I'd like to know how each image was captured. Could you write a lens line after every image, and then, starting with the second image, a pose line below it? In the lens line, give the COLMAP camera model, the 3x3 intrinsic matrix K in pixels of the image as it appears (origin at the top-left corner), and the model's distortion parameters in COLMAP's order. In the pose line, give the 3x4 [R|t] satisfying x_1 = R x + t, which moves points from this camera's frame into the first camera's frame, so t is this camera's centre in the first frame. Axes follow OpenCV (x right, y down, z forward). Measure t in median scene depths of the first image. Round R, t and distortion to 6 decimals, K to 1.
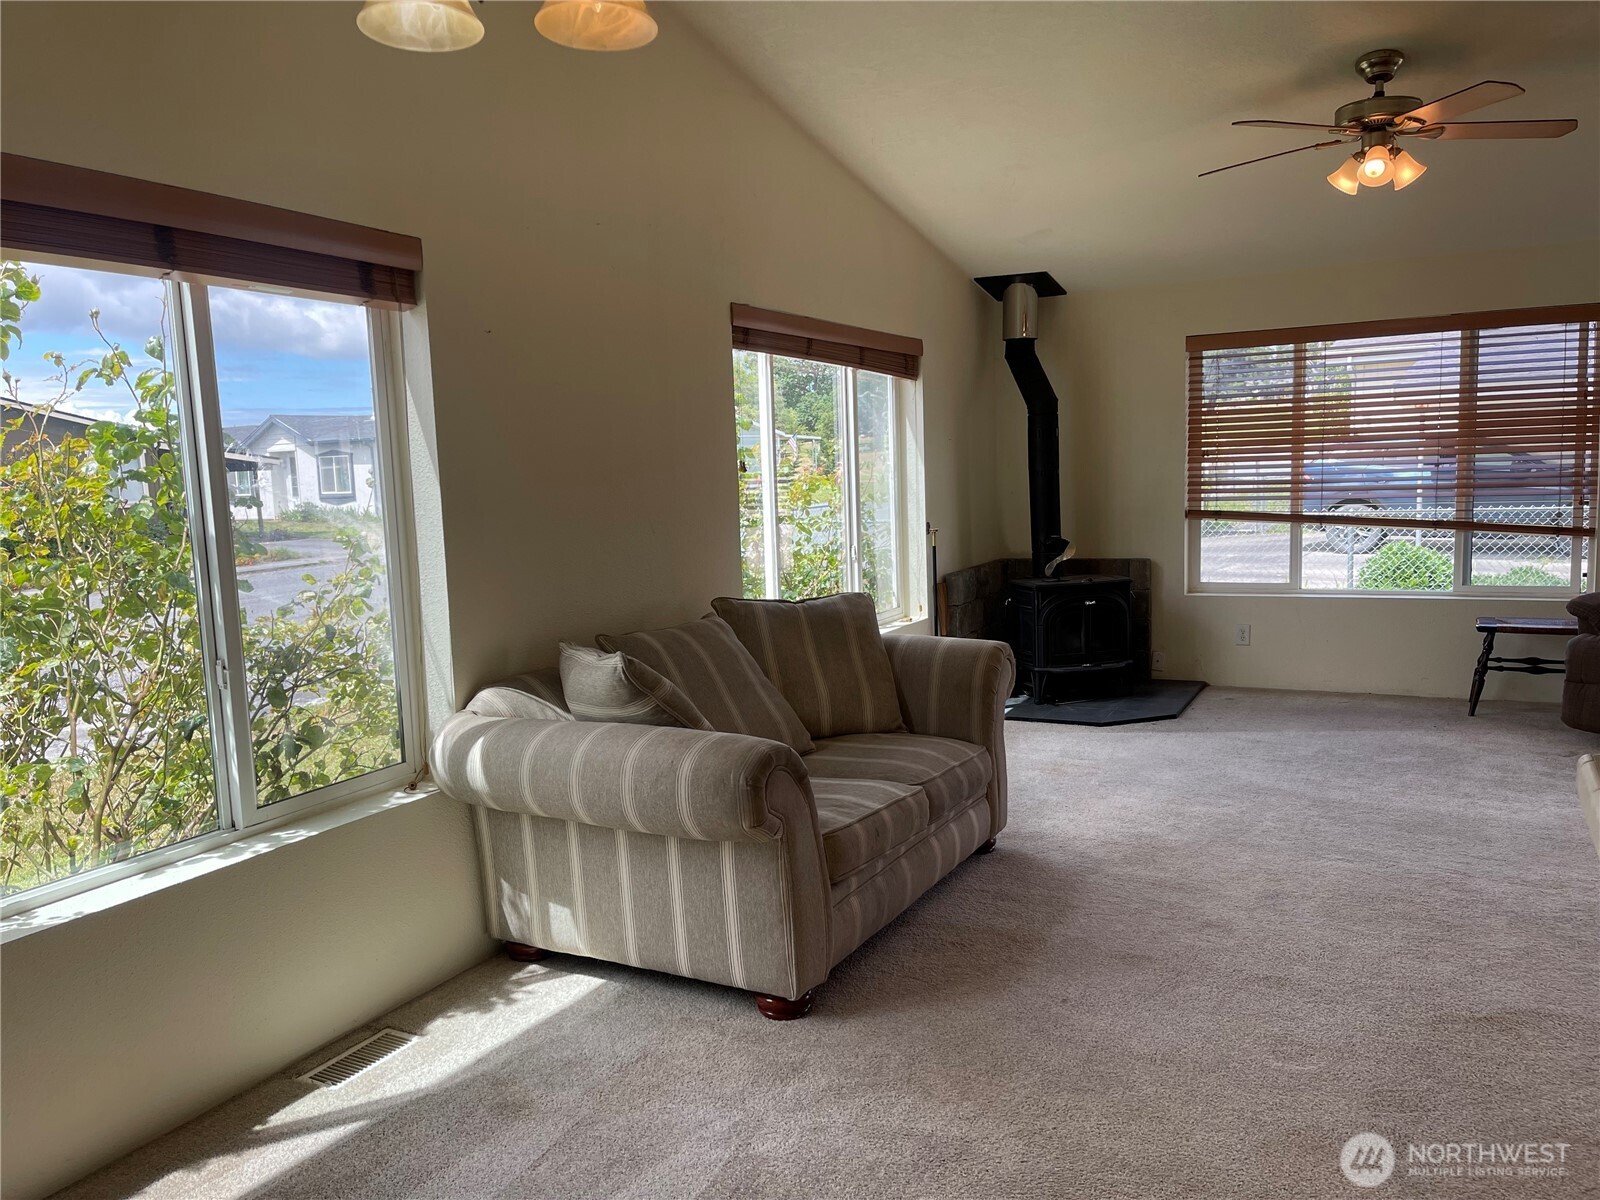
lens RADIAL K [[1194.8, 0, 801.7], [0, 1194.8, 611.3], [0, 0, 1]] dist [0.050312, -0.052912]
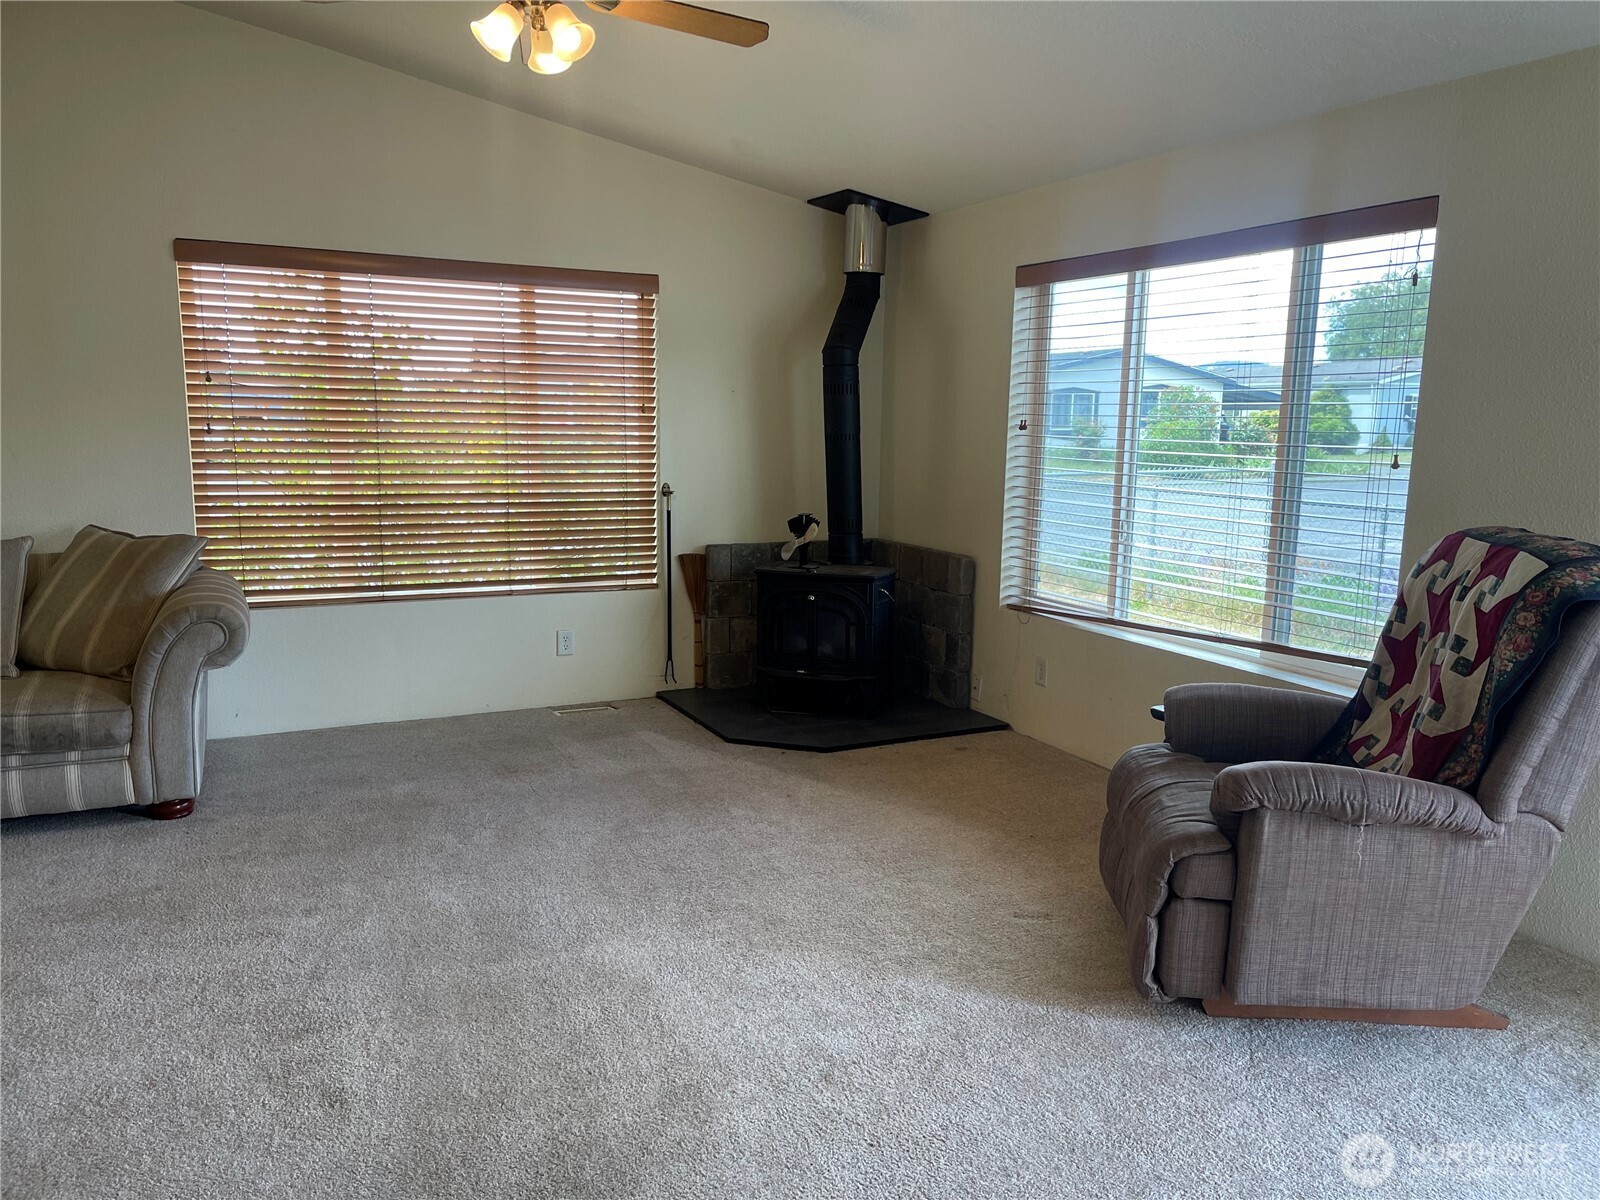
lens RADIAL K [[1196.8, 0, 808.1], [0, 1196.8, 608.8], [0, 0, 1]] dist [0.081418, -0.109414]
pose [[0.814572, 0.143044, -0.562148, 1.081297], [-0.117875, 0.989716, 0.081039, -0.101660], [0.567959, 0.000251, 0.823056, 0.493779]]
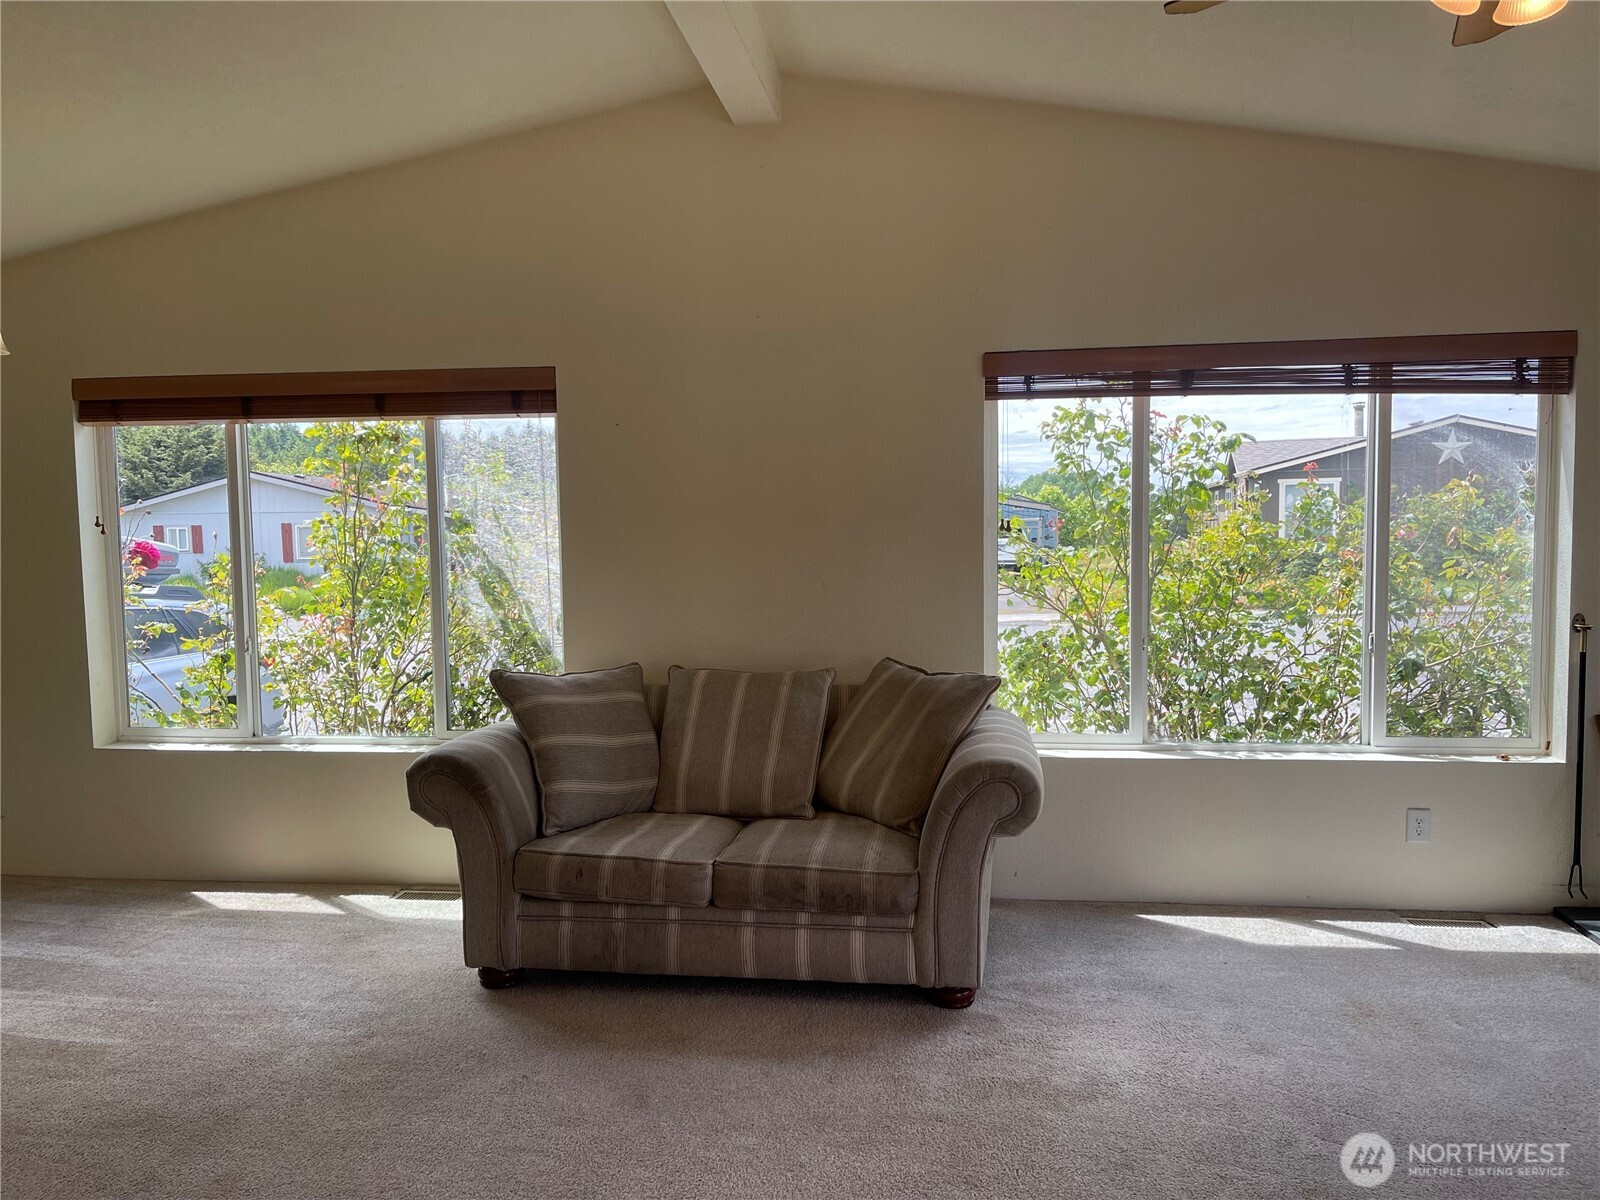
lens RADIAL K [[1194.8, 0, 801.7], [0, 1194.8, 611.3], [0, 0, 1]] dist [0.050312, -0.052912]
pose [[0.349652, 0.100311, -0.931494, 0.854797], [-0.111389, 0.991650, 0.064977, -0.109252], [0.930234, 0.081039, 0.357906, 0.588313]]
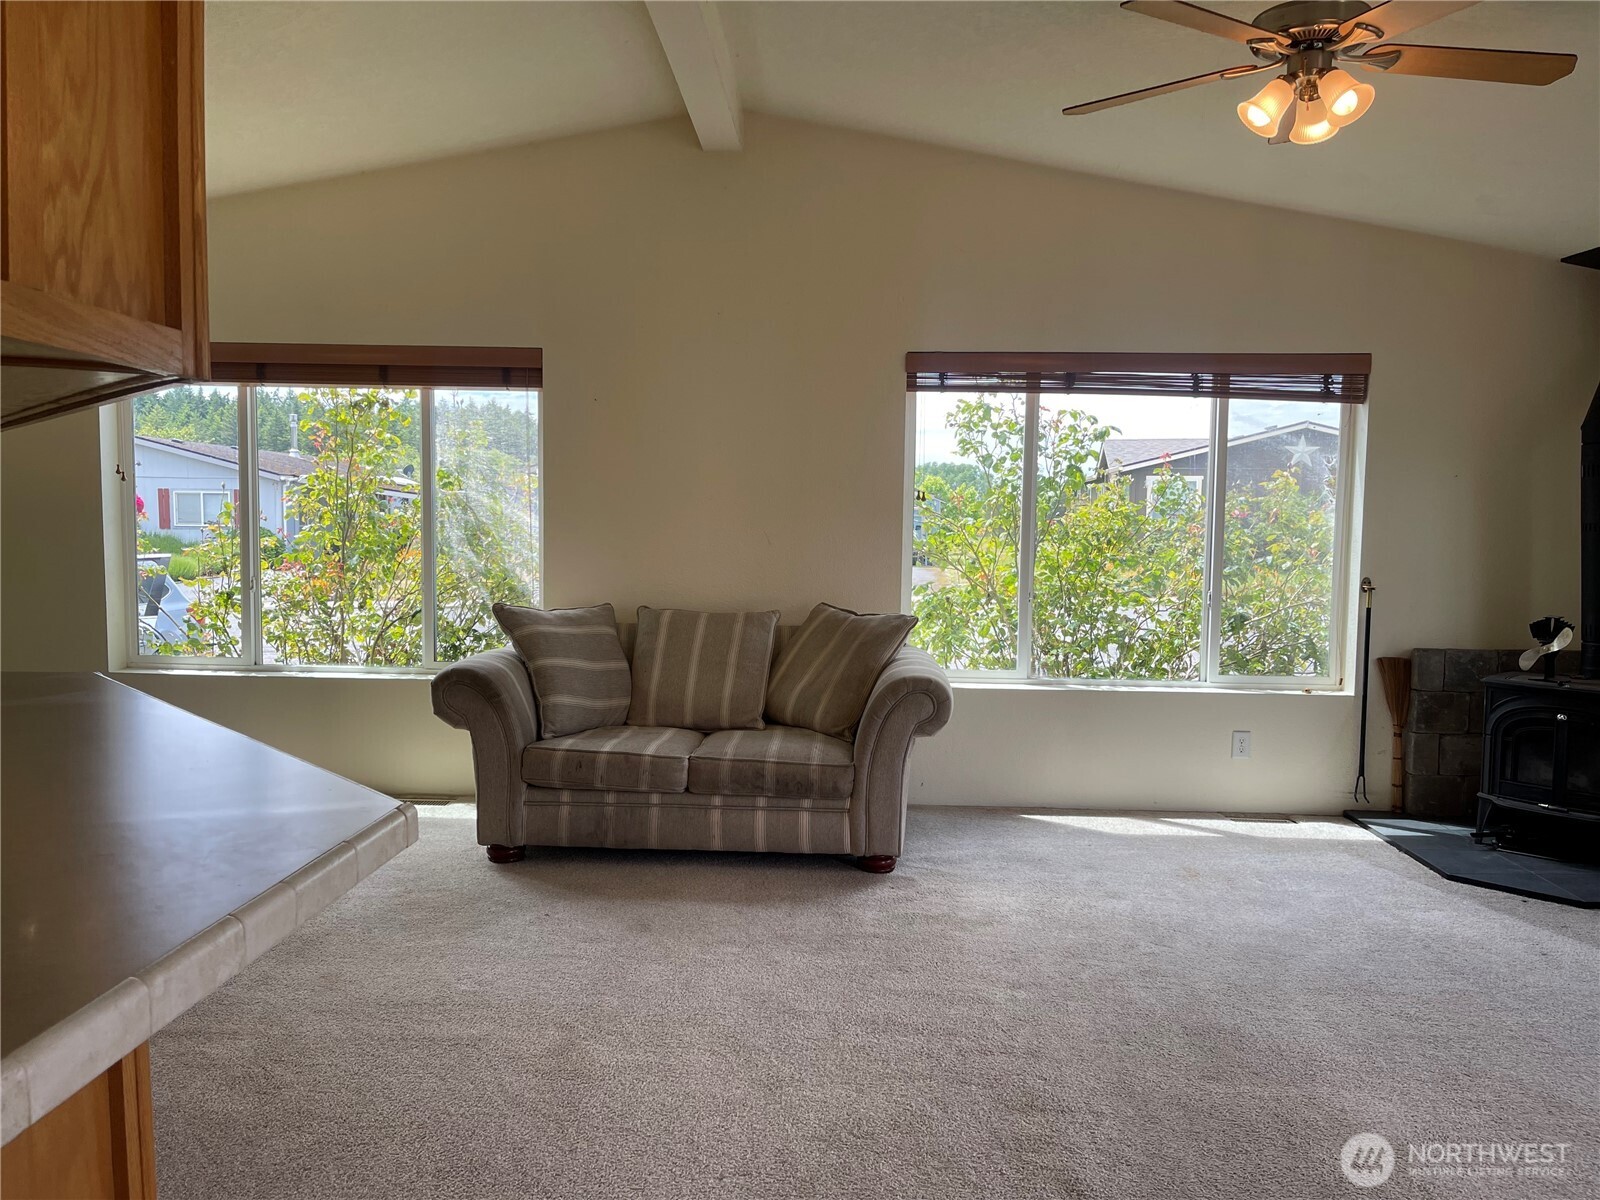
lens RADIAL K [[1196.7, 0, 794.9], [0, 1196.7, 600.7], [0, 0, 1]] dist [0.068121, -0.082582]
pose [[0.433962, 0.111203, -0.894042, 1.020588], [-0.138512, 0.988790, 0.055756, -0.078618], [0.890220, 0.099639, 0.444500, 0.453308]]
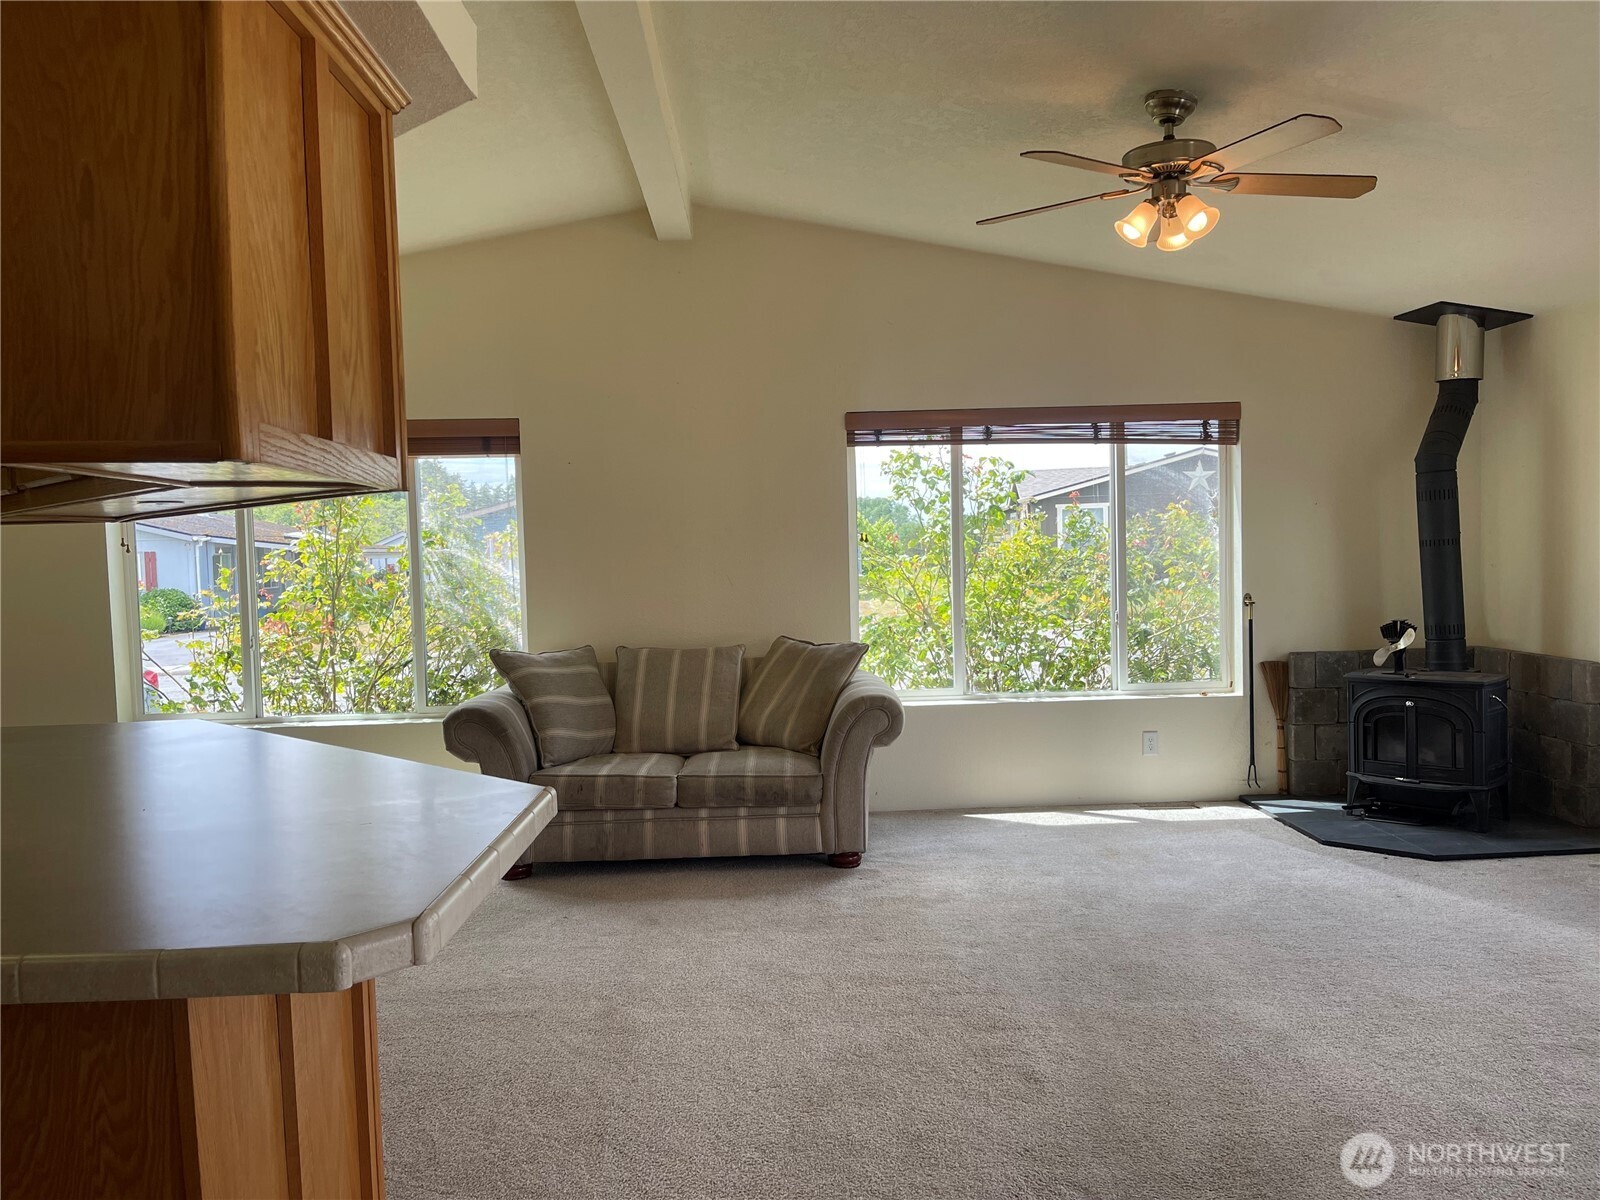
lens RADIAL K [[1196.8, 0, 808.1], [0, 1196.8, 608.8], [0, 0, 1]] dist [0.081418, -0.109414]
pose [[0.504725, 0.069163, -0.860505, 1.137941], [-0.097518, 0.994973, 0.022772, -0.077620], [0.857754, 0.072421, 0.508933, 0.344535]]
